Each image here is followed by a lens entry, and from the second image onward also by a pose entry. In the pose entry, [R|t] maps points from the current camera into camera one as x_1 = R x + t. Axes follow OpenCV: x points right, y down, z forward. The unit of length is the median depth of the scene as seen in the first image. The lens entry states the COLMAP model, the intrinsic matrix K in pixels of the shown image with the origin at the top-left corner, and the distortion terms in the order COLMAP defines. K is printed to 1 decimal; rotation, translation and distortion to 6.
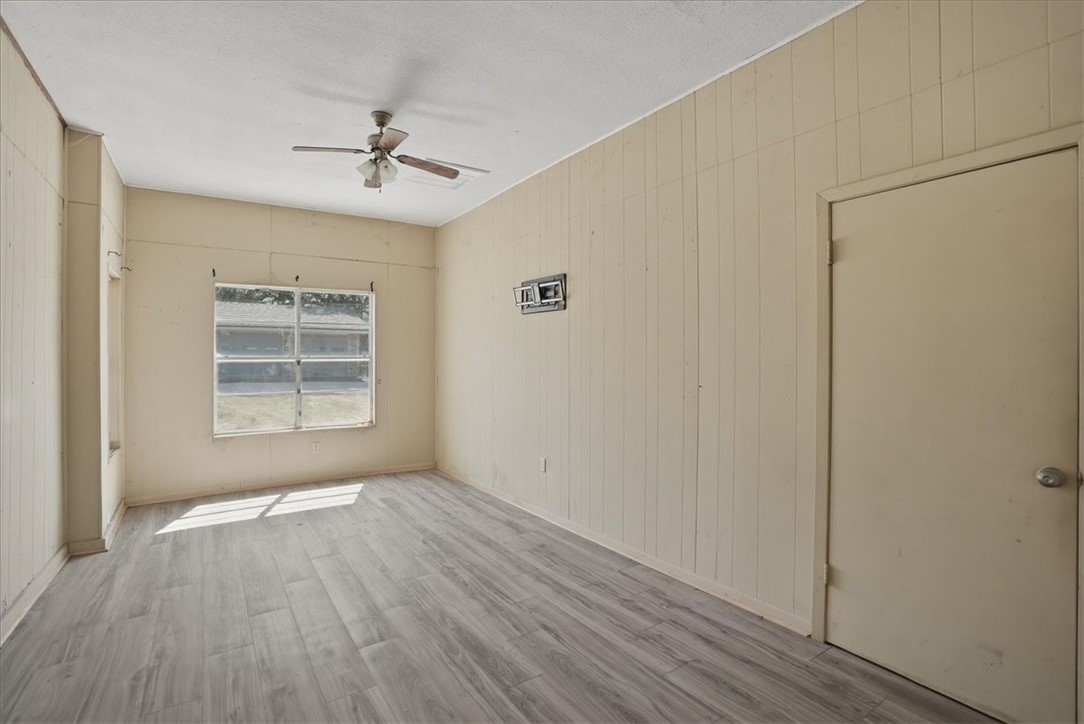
lens RADIAL K [[527.0, 0, 538.5], [0, 527.0, 364.7], [0, 0, 1]] dist [-0.065618, 0.027301]
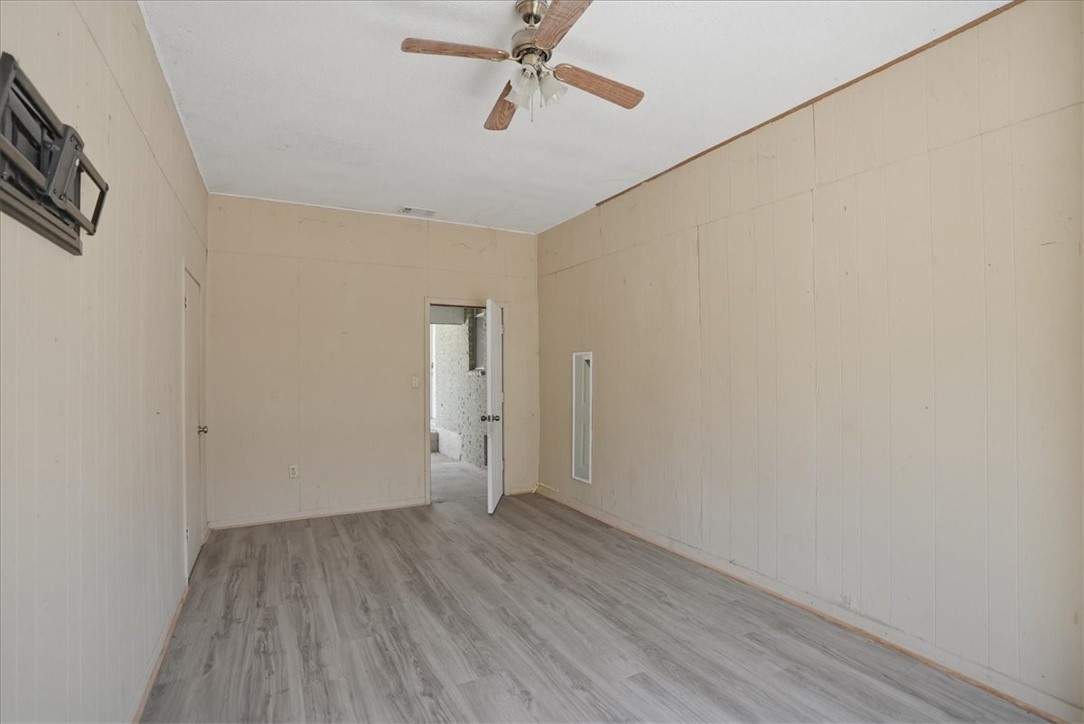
lens RADIAL K [[527.0, 0, 538.5], [0, 527.0, 364.7], [0, 0, 1]] dist [-0.065618, 0.027301]
pose [[-0.995192, 0.005496, 0.097786, -0.464317], [0.005800, 0.999979, 0.002833, -0.044950], [-0.097769, 0.003386, -0.995203, 2.014621]]
